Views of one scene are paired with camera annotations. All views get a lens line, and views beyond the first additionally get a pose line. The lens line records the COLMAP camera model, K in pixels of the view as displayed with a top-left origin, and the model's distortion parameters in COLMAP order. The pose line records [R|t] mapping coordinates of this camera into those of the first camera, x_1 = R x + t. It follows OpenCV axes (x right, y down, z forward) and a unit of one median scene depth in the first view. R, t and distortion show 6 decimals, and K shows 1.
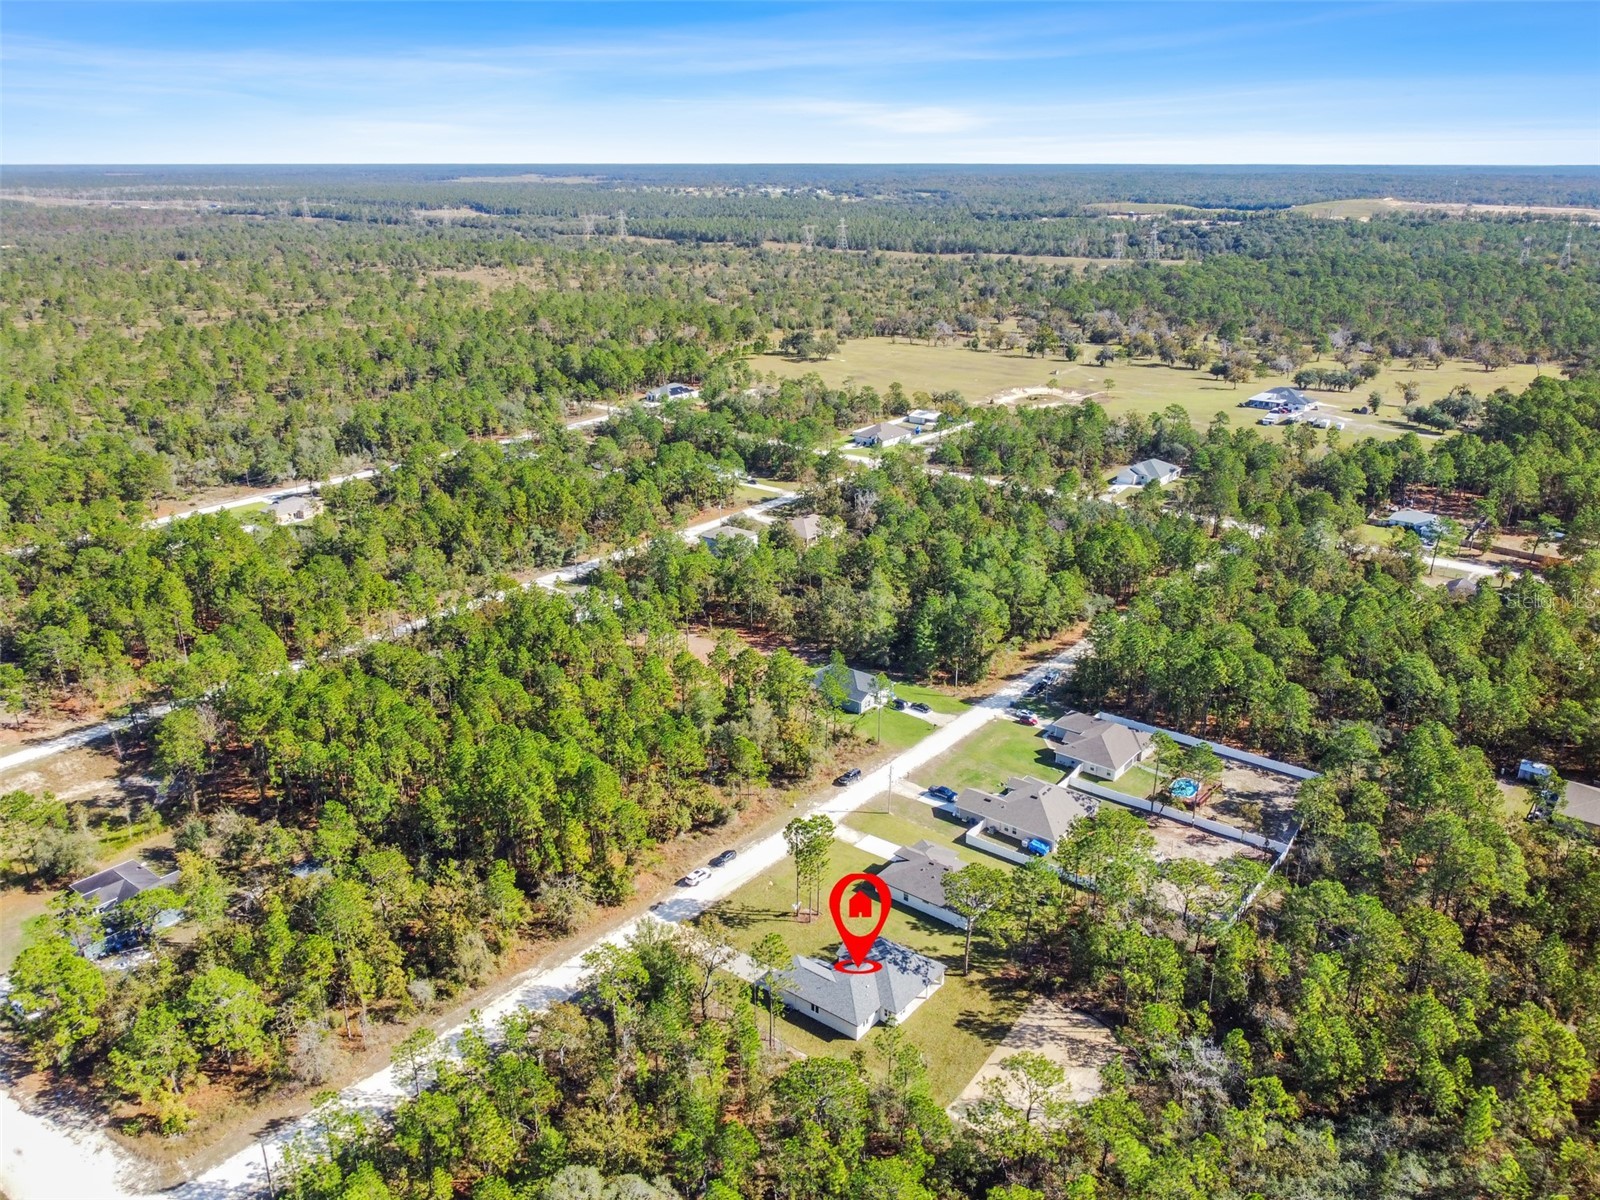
lens RADIAL K [[1271.4, 0, 800.0], [0, 1271.4, 600.0], [0, 0, 1]] dist [-0.002977, -0.002681]
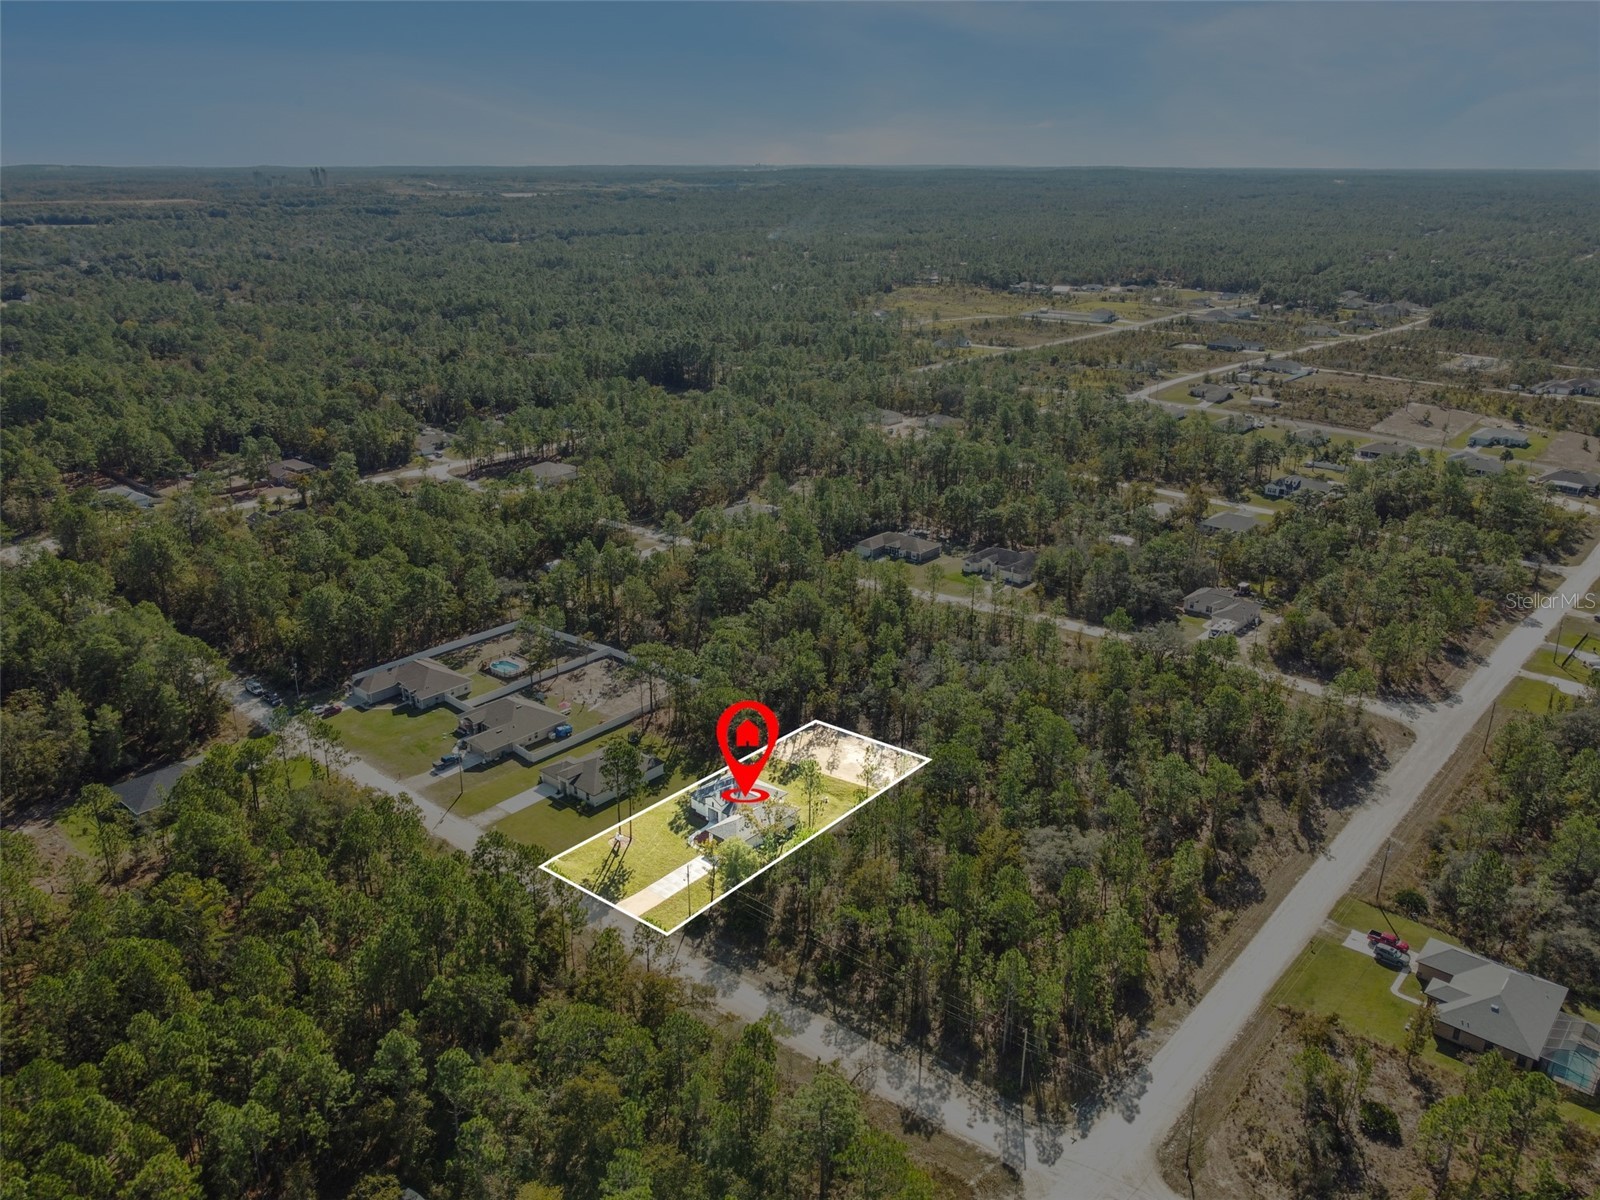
lens RADIAL K [[1209.3, 0, 800.0], [0, 1209.3, 600.0], [0, 0, 1]] dist [-0.000668, -0.006374]
pose [[0.058200, -0.347444, 0.935893, -0.800593], [0.340800, 0.888078, 0.308500, -0.182990], [-0.938333, 0.300998, 0.170095, 0.561444]]
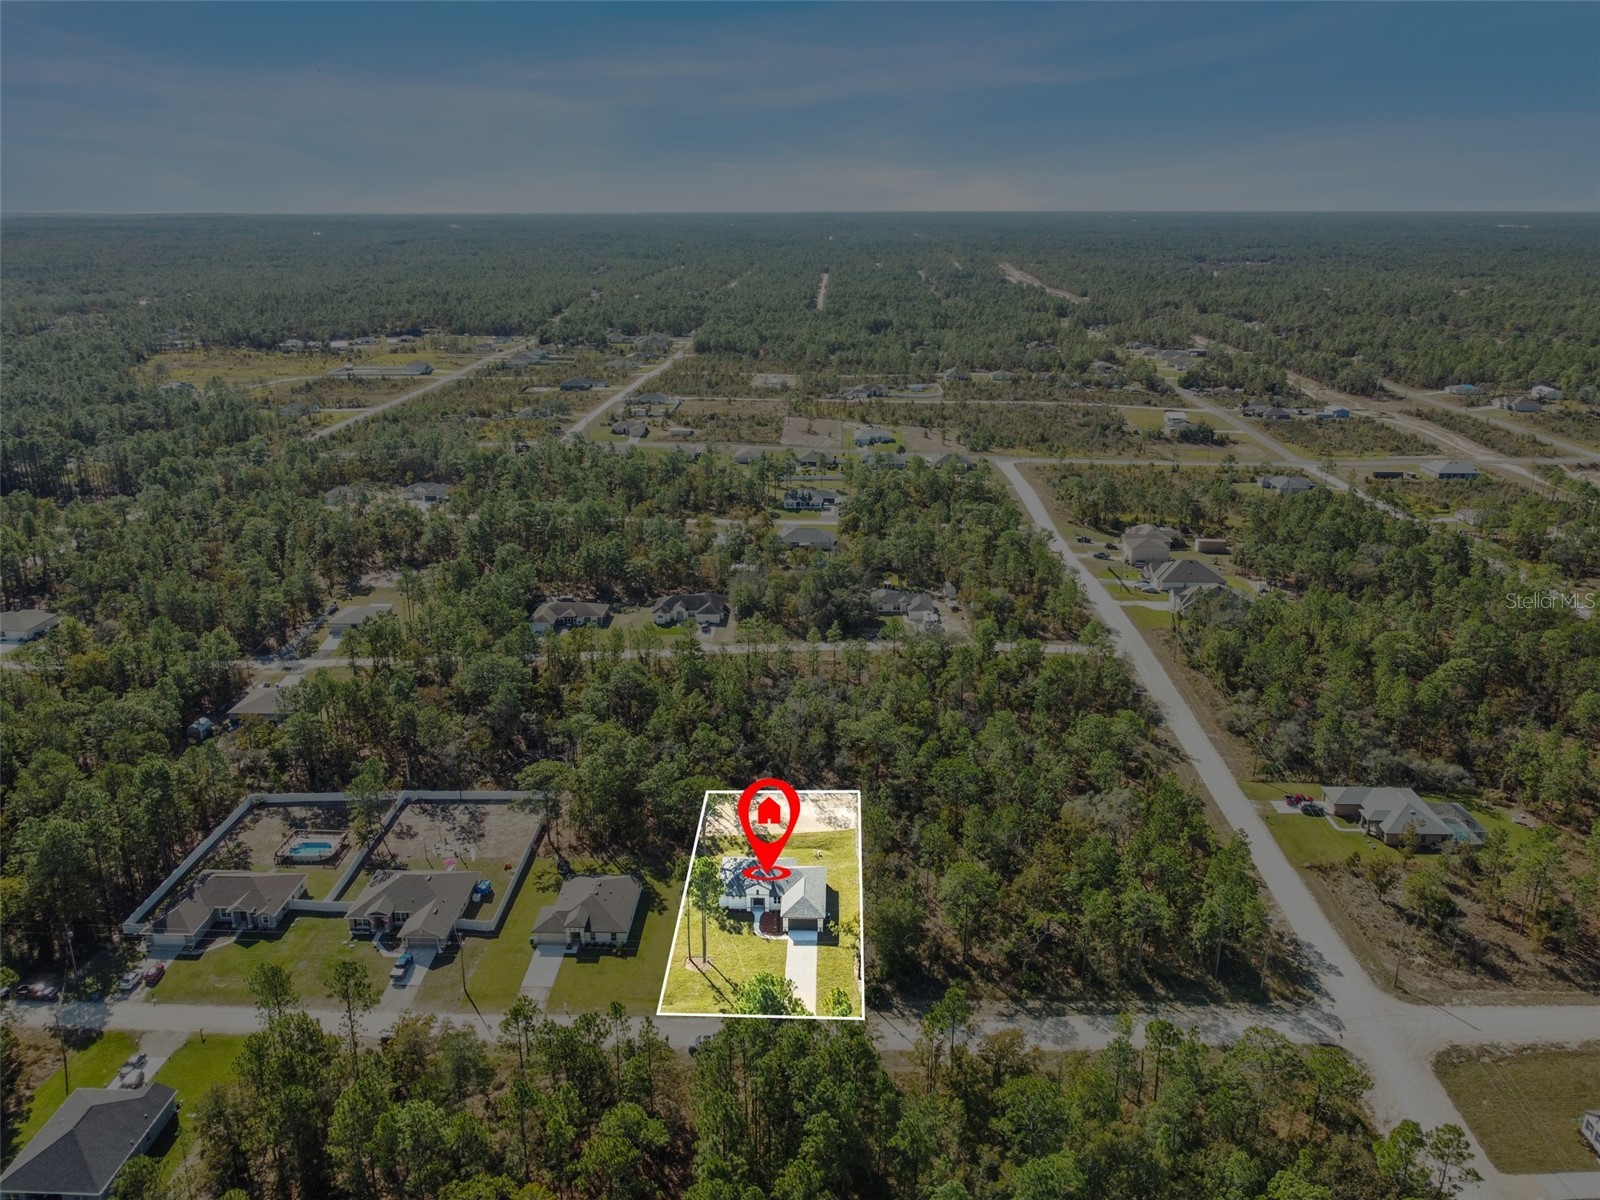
lens RADIAL K [[1209.3, 0, 800.0], [0, 1209.3, 600.0], [0, 0, 1]] dist [-0.000668, -0.006374]
pose [[-0.584388, -0.257433, 0.769558, -0.638553], [0.275451, 0.829107, 0.486526, -0.392729], [-0.763294, 0.496296, -0.413610, 1.082215]]
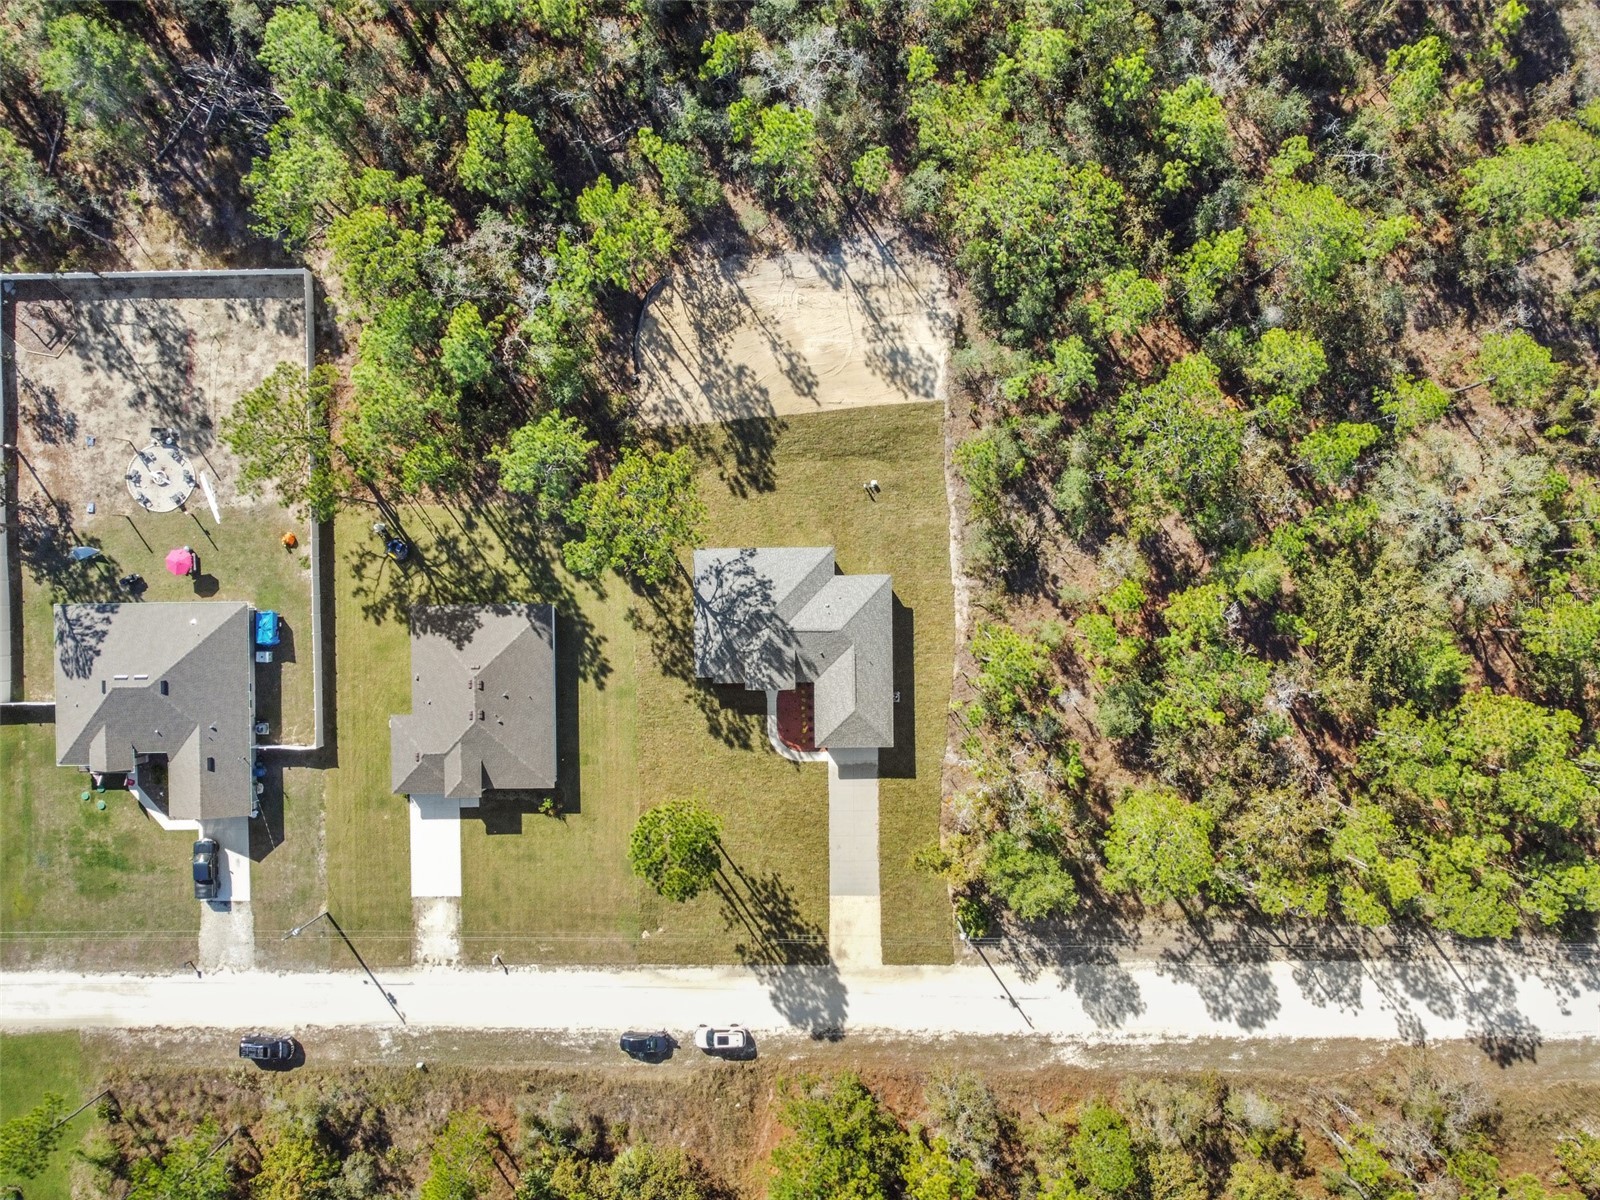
lens RADIAL K [[1209.3, 0, 800.0], [0, 1209.3, 600.0], [0, 0, 1]] dist [-0.000668, -0.006374]
pose [[-0.620309, -0.784315, -0.008218, 0.056294], [0.271844, -0.224804, 0.935716, -0.233458], [-0.735743, 0.578199, 0.352659, 0.627403]]
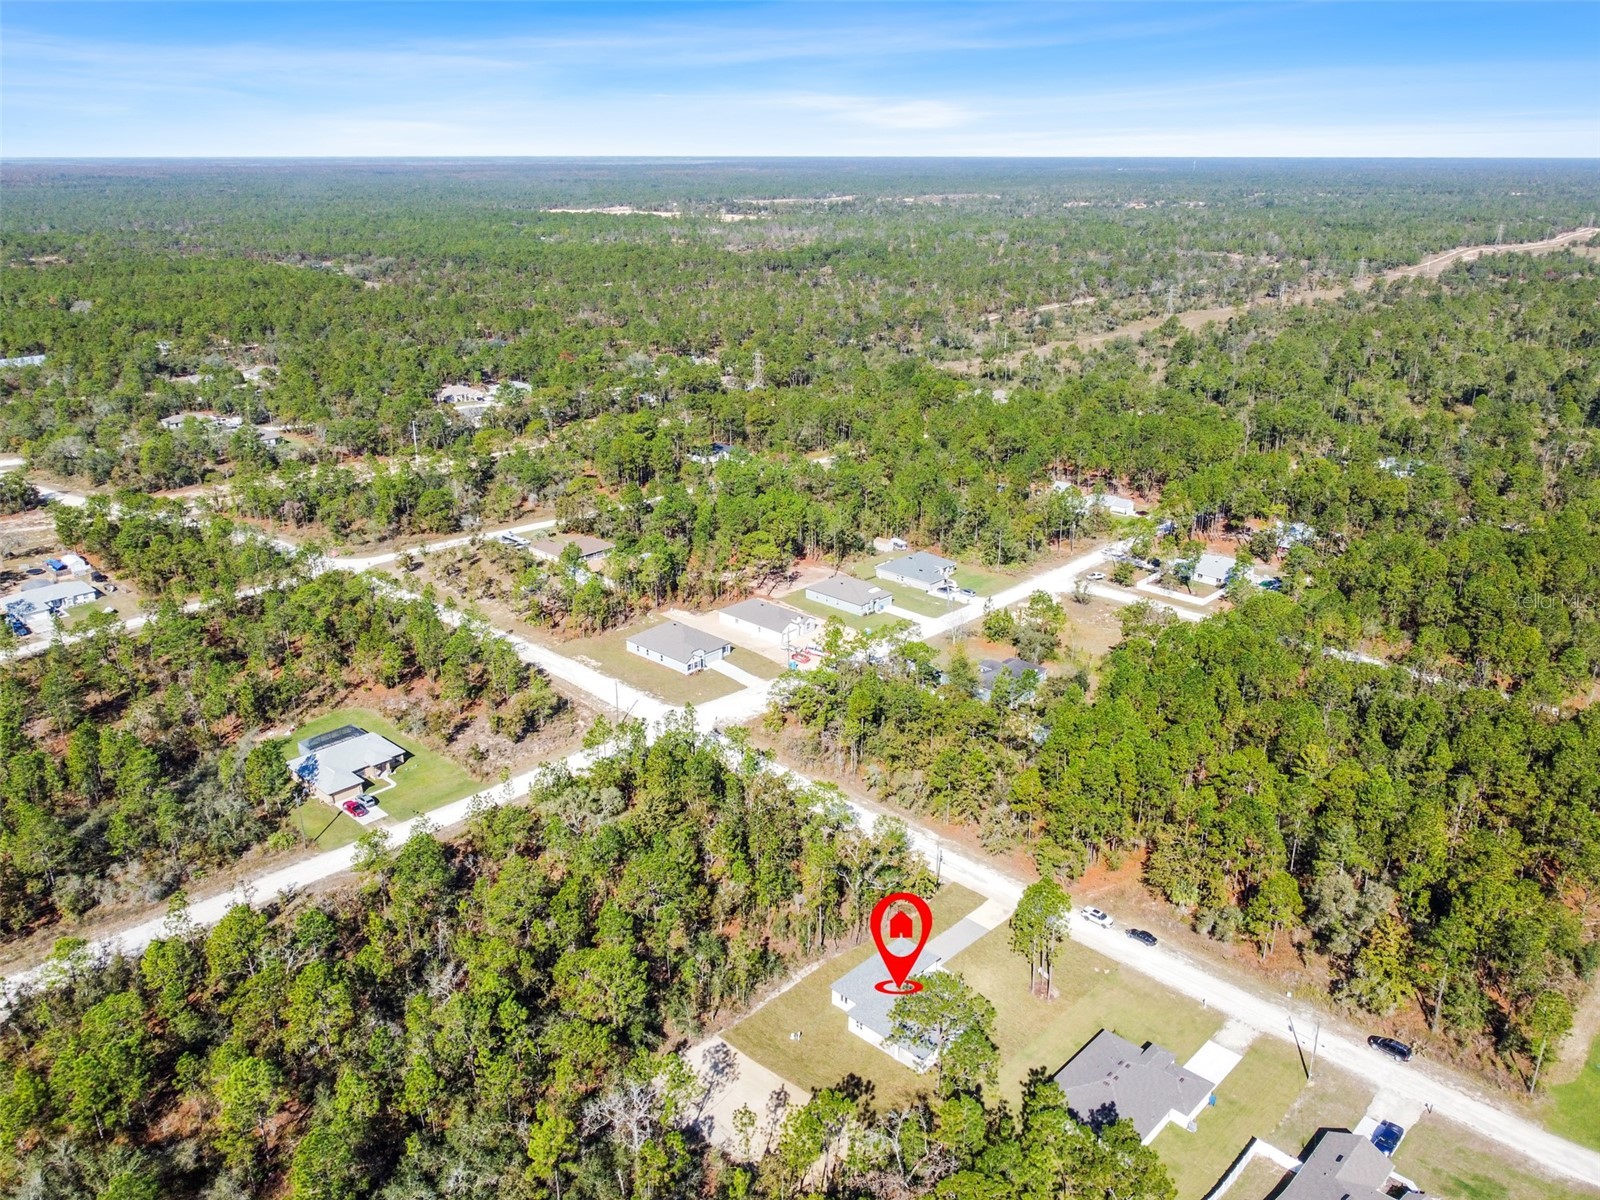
lens RADIAL K [[1209.3, 0, 800.0], [0, 1209.3, 600.0], [0, 0, 1]] dist [-0.000668, -0.006374]
pose [[-0.095055, 0.340224, -0.935528, 0.670017], [-0.342286, 0.871312, 0.351648, -0.216783], [0.934775, 0.353644, 0.033631, 0.642954]]
